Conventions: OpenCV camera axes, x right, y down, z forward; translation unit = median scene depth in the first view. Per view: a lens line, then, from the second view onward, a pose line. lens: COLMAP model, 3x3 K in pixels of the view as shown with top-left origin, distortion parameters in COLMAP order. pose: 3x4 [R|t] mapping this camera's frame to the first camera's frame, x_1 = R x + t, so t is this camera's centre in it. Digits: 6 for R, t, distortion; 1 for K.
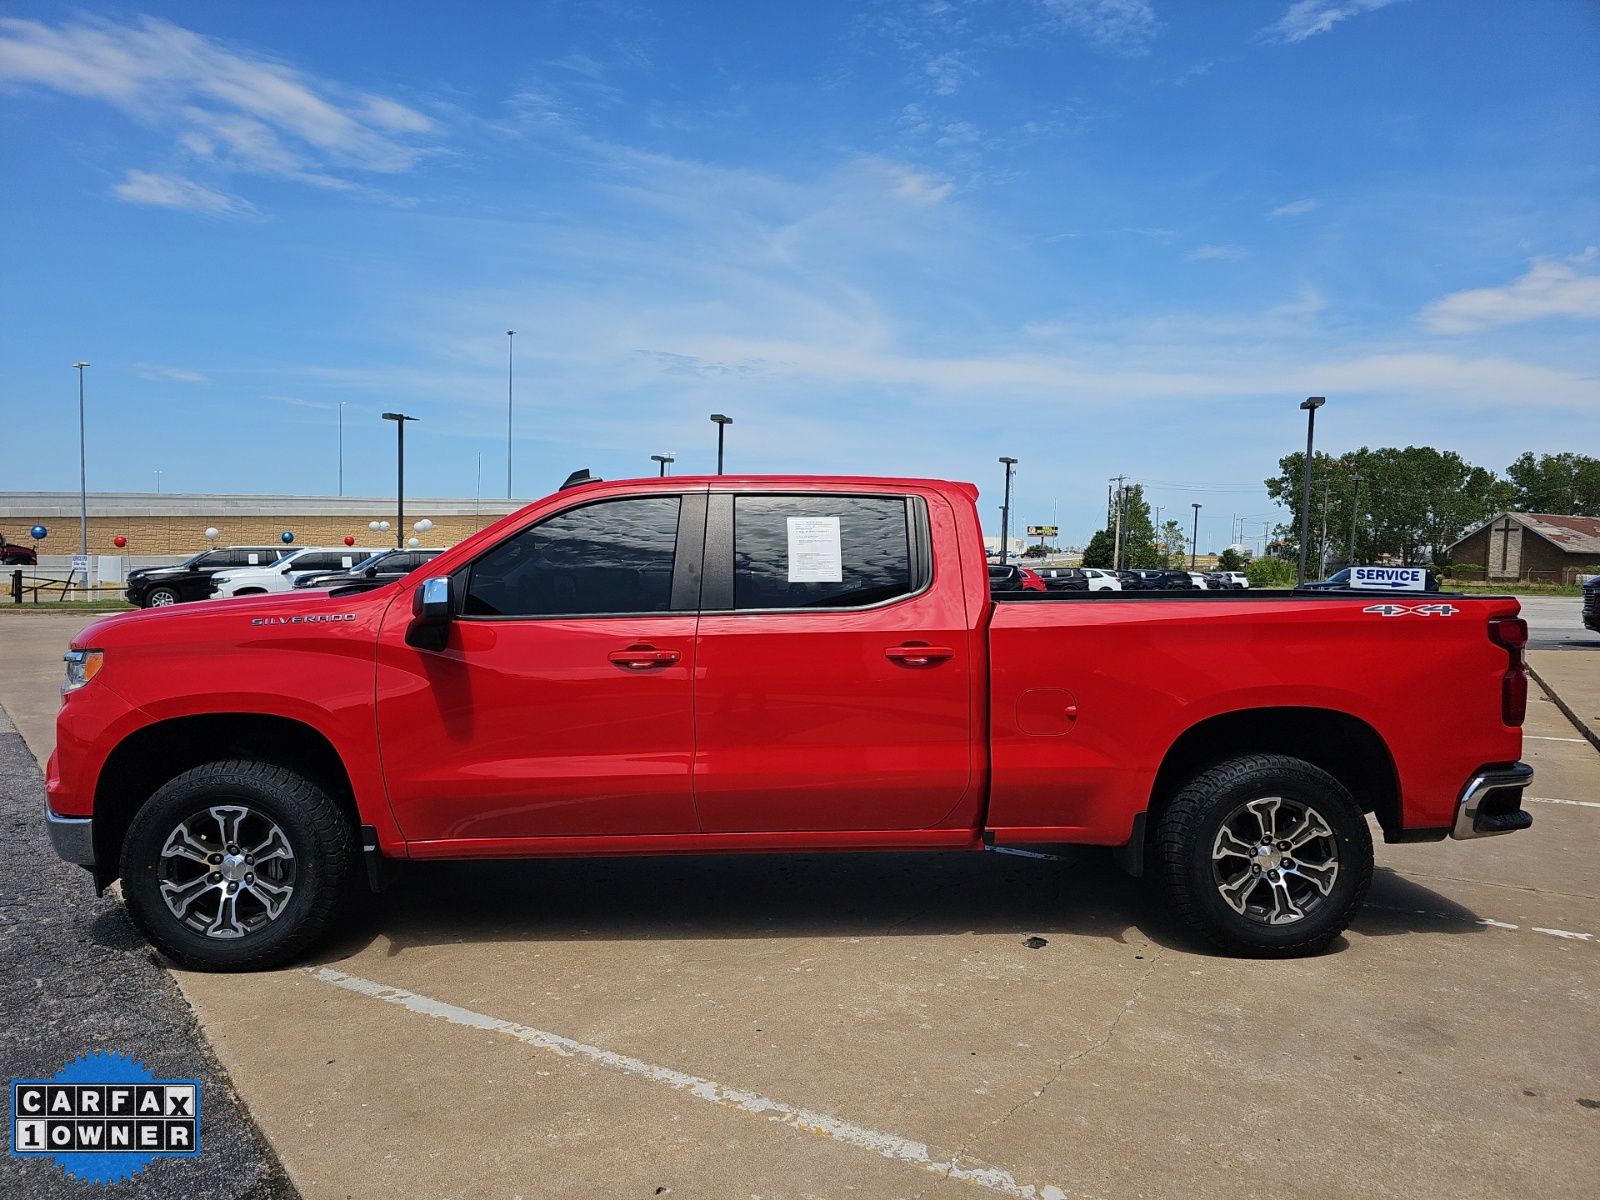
lens RADIAL K [[1078.7, 0, 812.2], [0, 1078.7, 597.2], [0, 0, 1]] dist [0.049469, -0.040371]
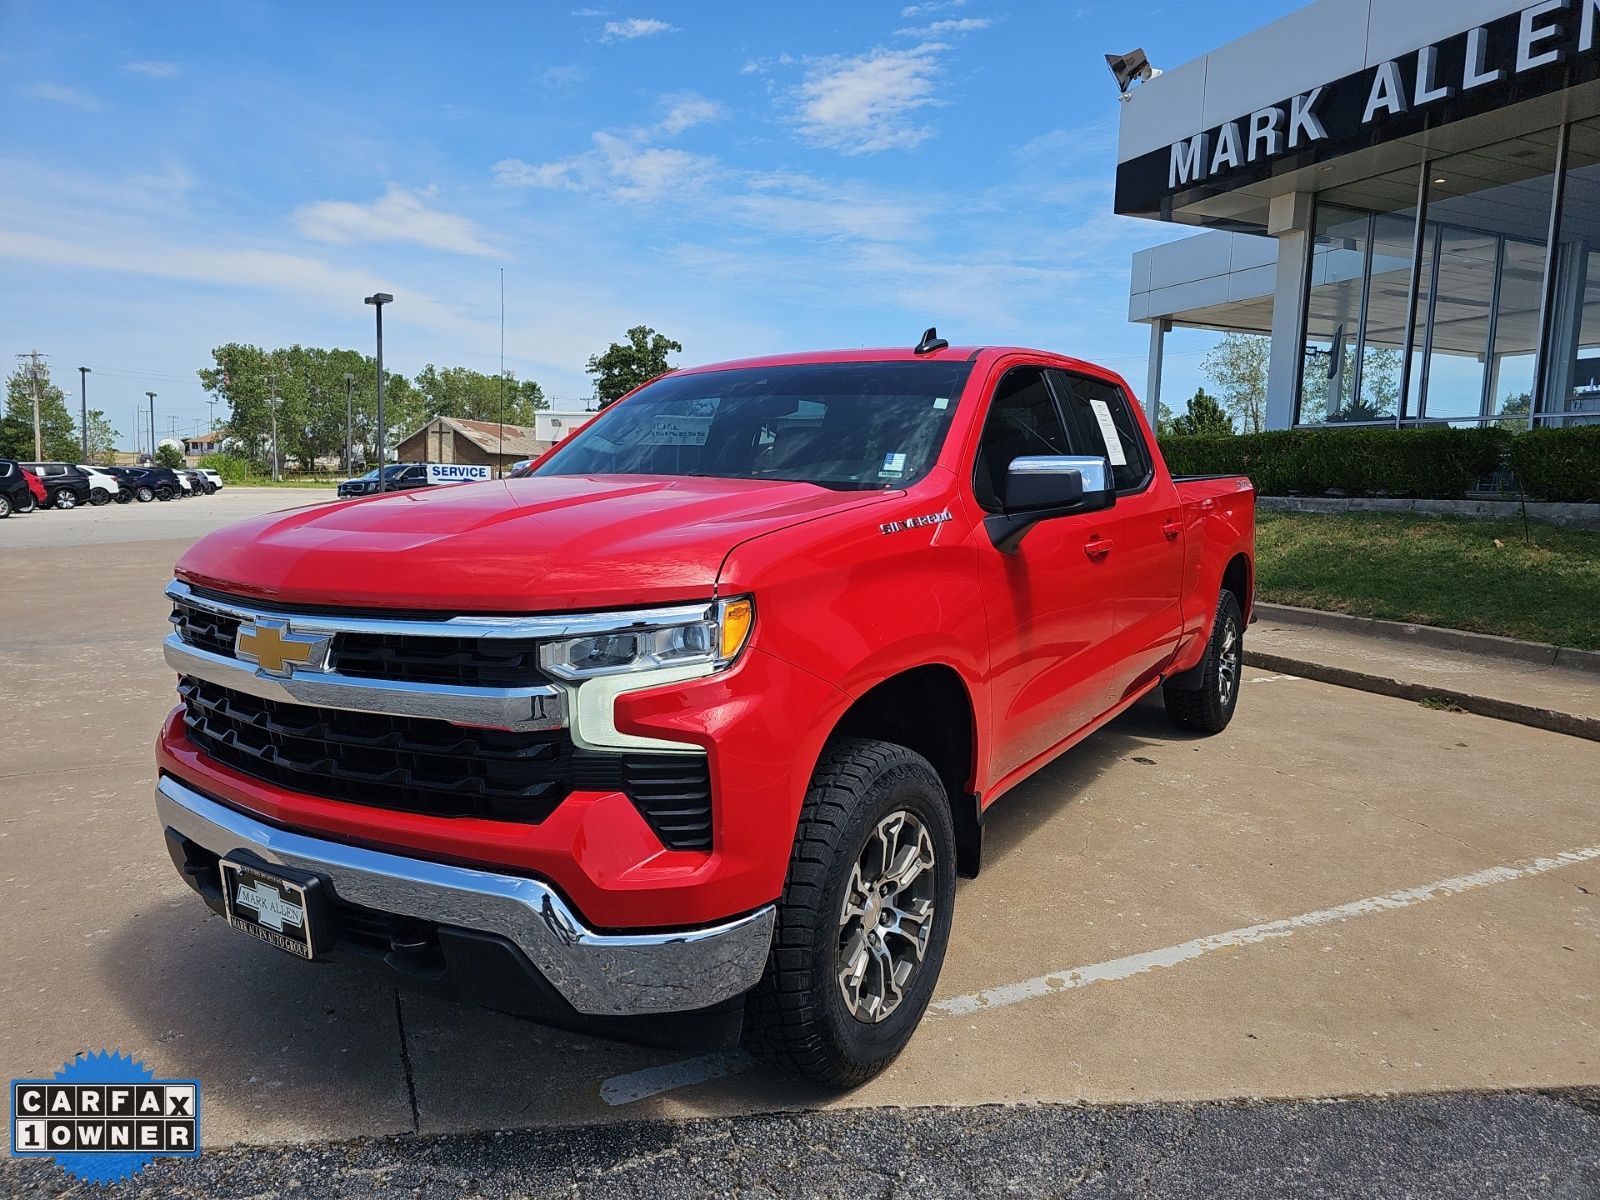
lens RADIAL K [[1078.7, 0, 768.1], [0, 1078.7, 608.2], [0, 0, 1]] dist [0.049469, -0.040371]
pose [[0.564760, -0.106990, 0.818291, -0.097390], [0.023453, 0.993241, 0.113678, -0.000310], [-0.824922, -0.045009, 0.563451, 0.063582]]
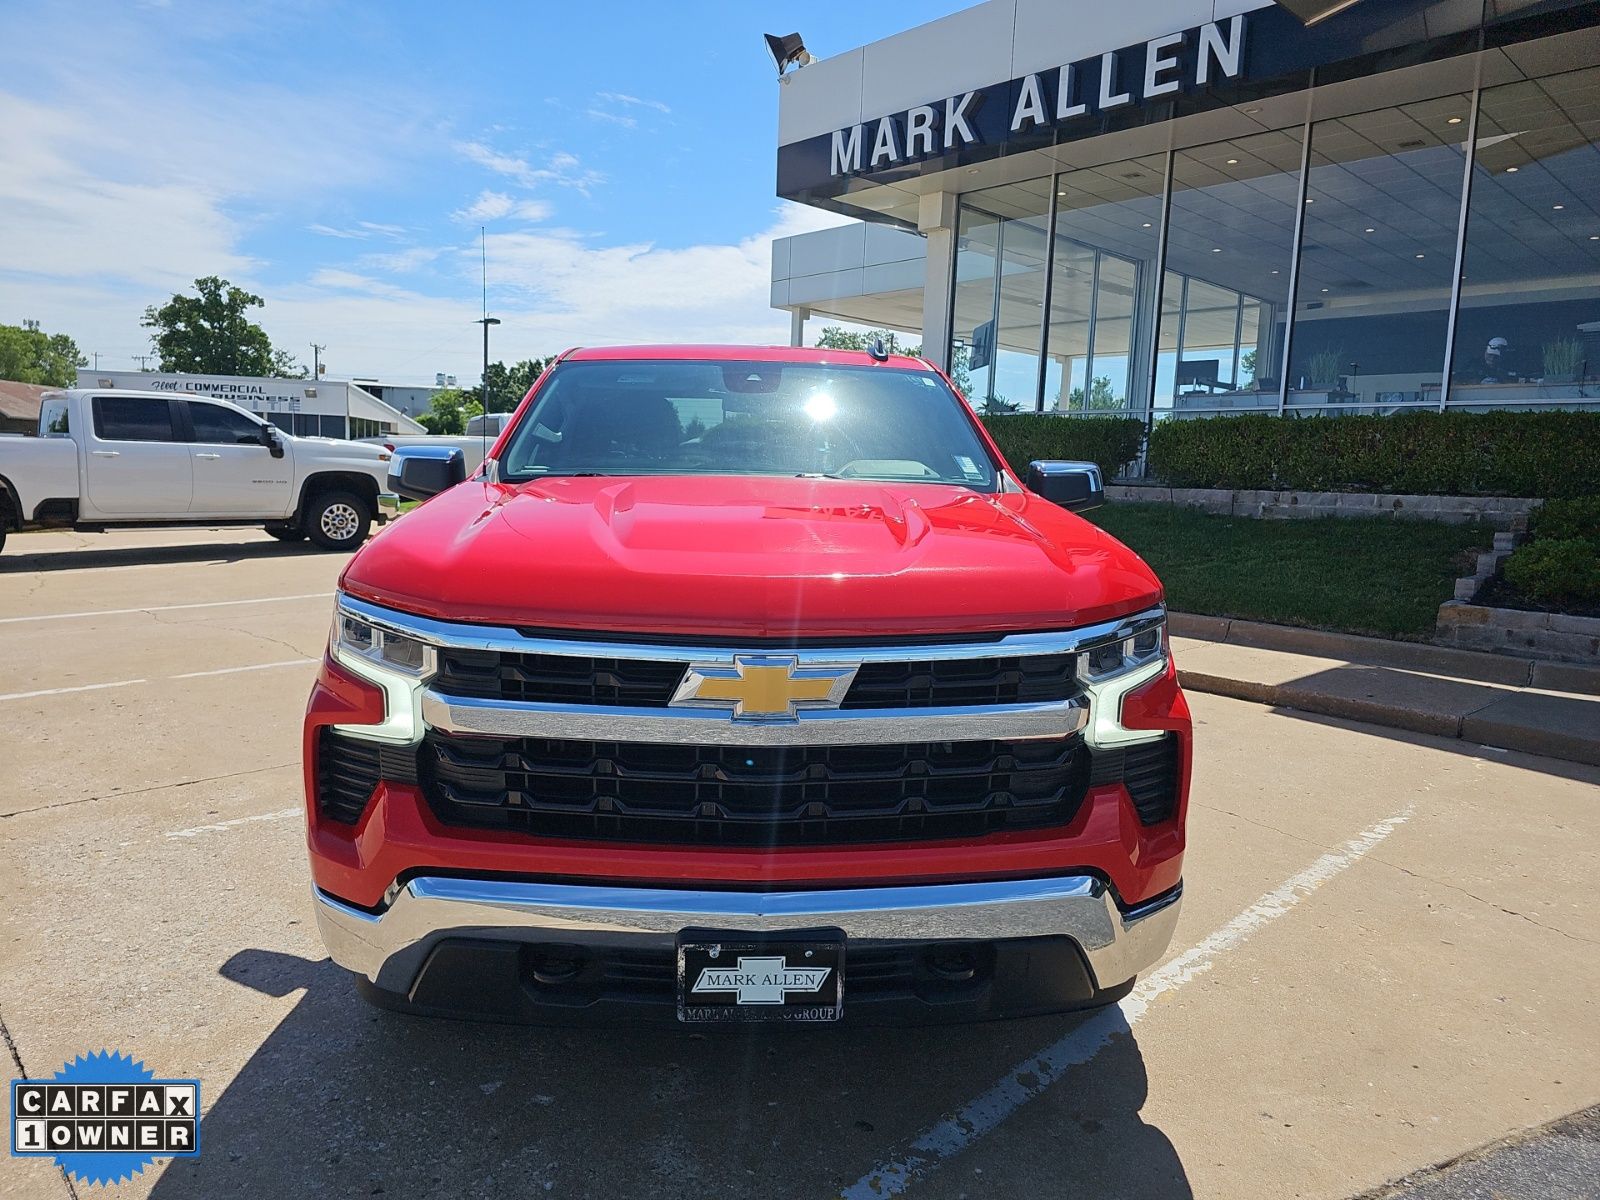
lens RADIAL K [[1078.7, 0, 788.0], [0, 1078.7, 610.2], [0, 0, 1]] dist [0.049469, -0.040371]
pose [[0.233214, -0.143332, 0.961804, -0.090420], [0.015351, 0.989497, 0.143737, -0.001841], [-0.972304, -0.018757, 0.232964, 0.082697]]
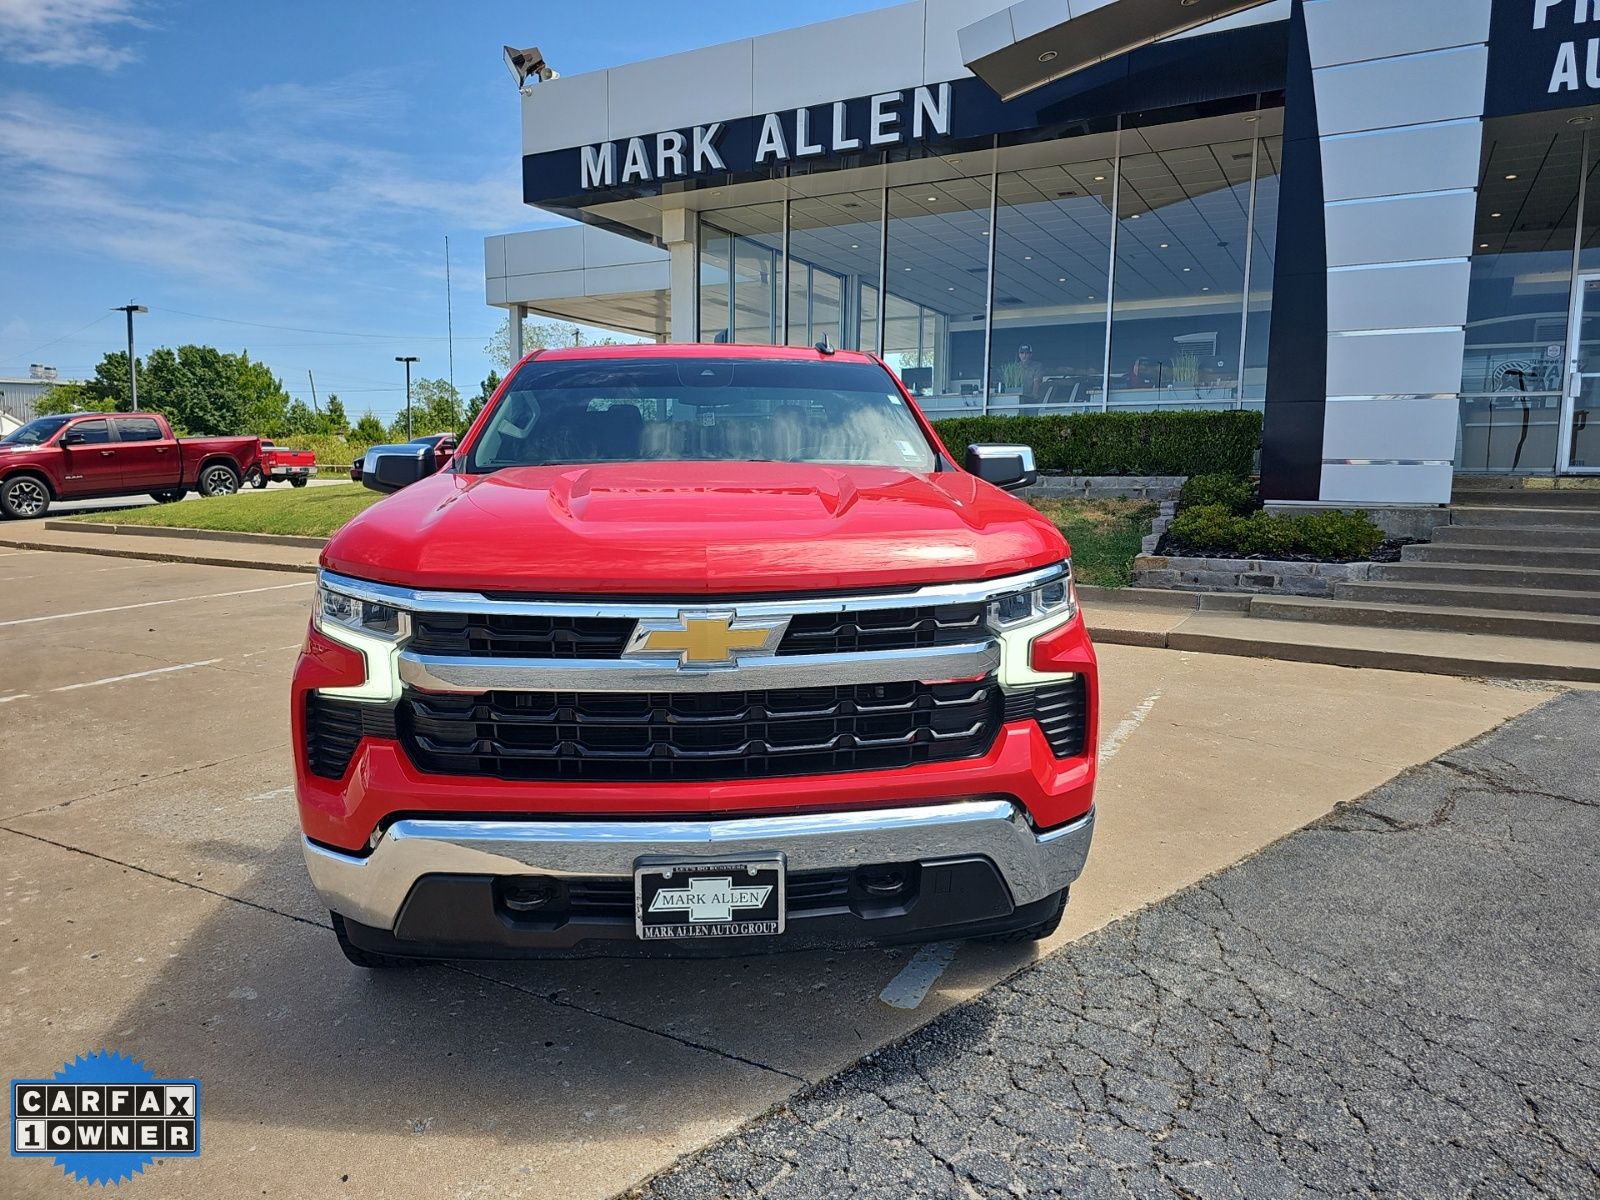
lens RADIAL K [[1078.7, 0, 783.3], [0, 1078.7, 604.4], [0, 0, 1]] dist [0.049469, -0.040371]
pose [[-0.054516, -0.145031, 0.987924, -0.114456], [0.026650, 0.988832, 0.146634, -0.001678], [-0.998157, 0.034322, -0.050043, 0.101809]]
